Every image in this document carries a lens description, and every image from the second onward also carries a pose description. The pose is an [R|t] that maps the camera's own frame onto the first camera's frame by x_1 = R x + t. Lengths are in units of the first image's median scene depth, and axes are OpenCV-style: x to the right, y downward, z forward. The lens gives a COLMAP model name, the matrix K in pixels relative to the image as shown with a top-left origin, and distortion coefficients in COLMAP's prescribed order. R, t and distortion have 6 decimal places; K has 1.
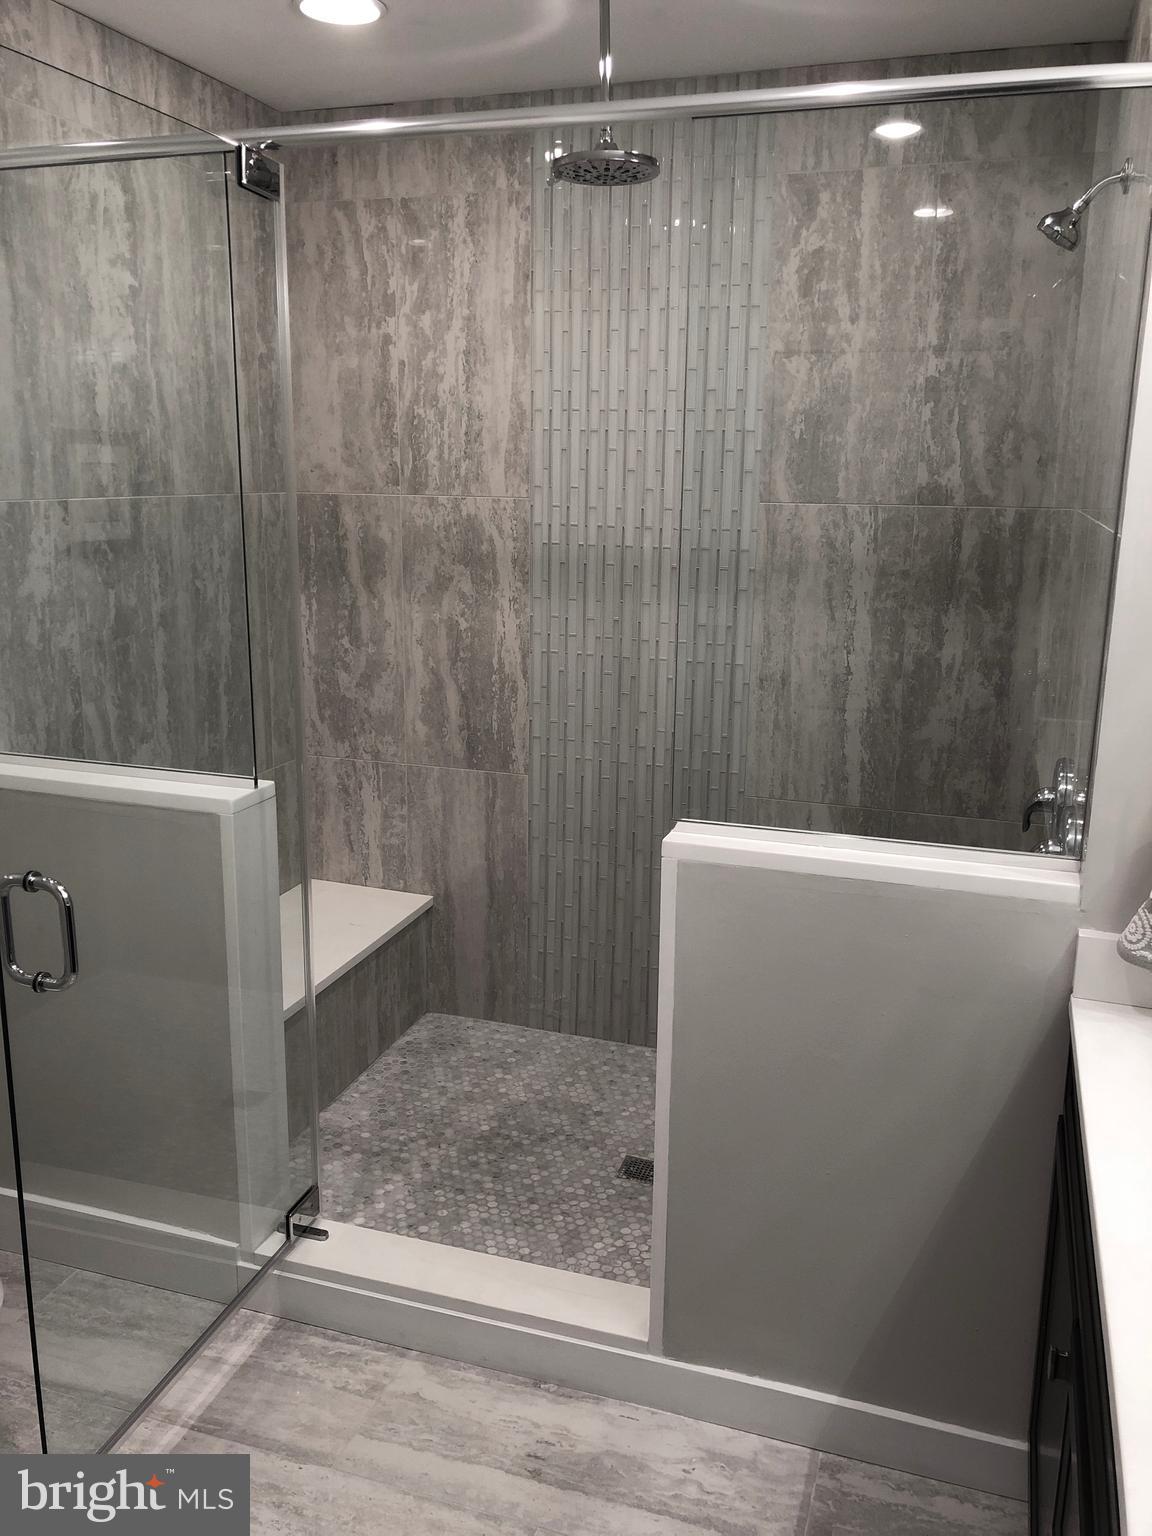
lens RADIAL K [[1284.0, 0, 572.8], [0, 1284.0, 775.2], [0, 0, 1]] dist [0.044113, -0.035108]
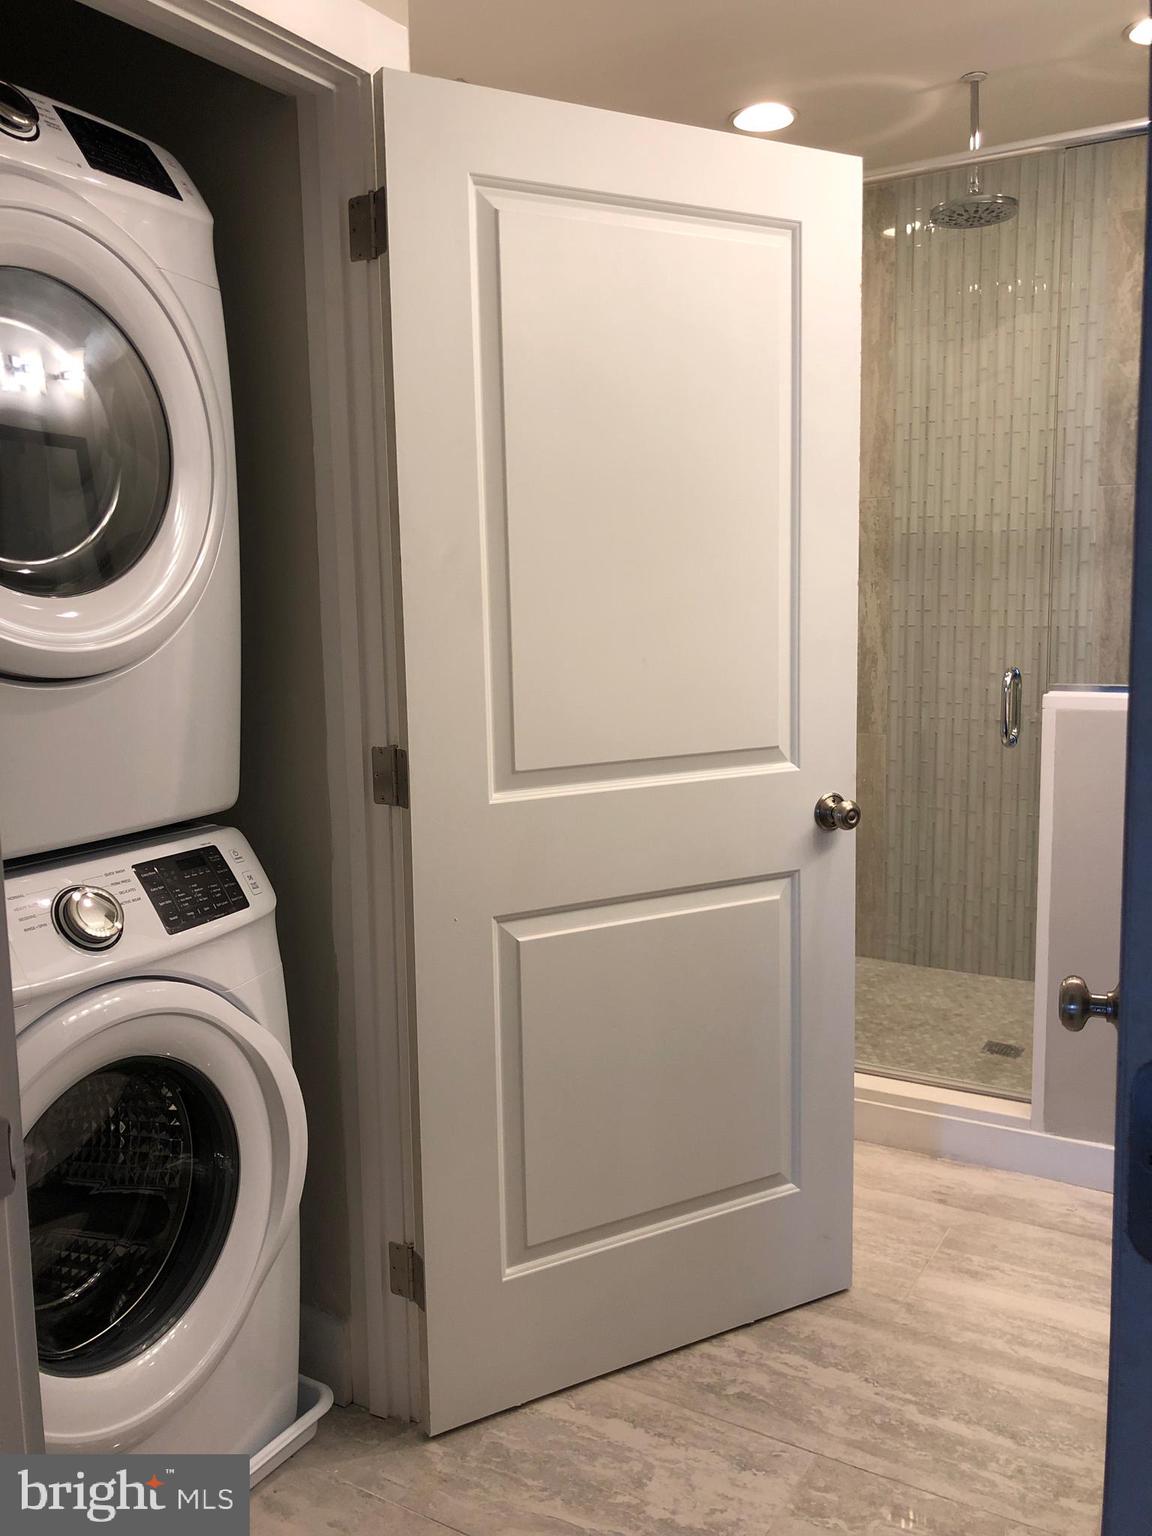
lens RADIAL K [[1284.0, 0, 575.8], [0, 1284.0, 756.4], [0, 0, 1]] dist [0.044113, -0.035108]
pose [[0.977308, -0.002513, -0.211806, -0.068992], [-0.019233, 0.994746, -0.100548, 0.155772], [0.210946, 0.102340, 0.972126, -0.210044]]
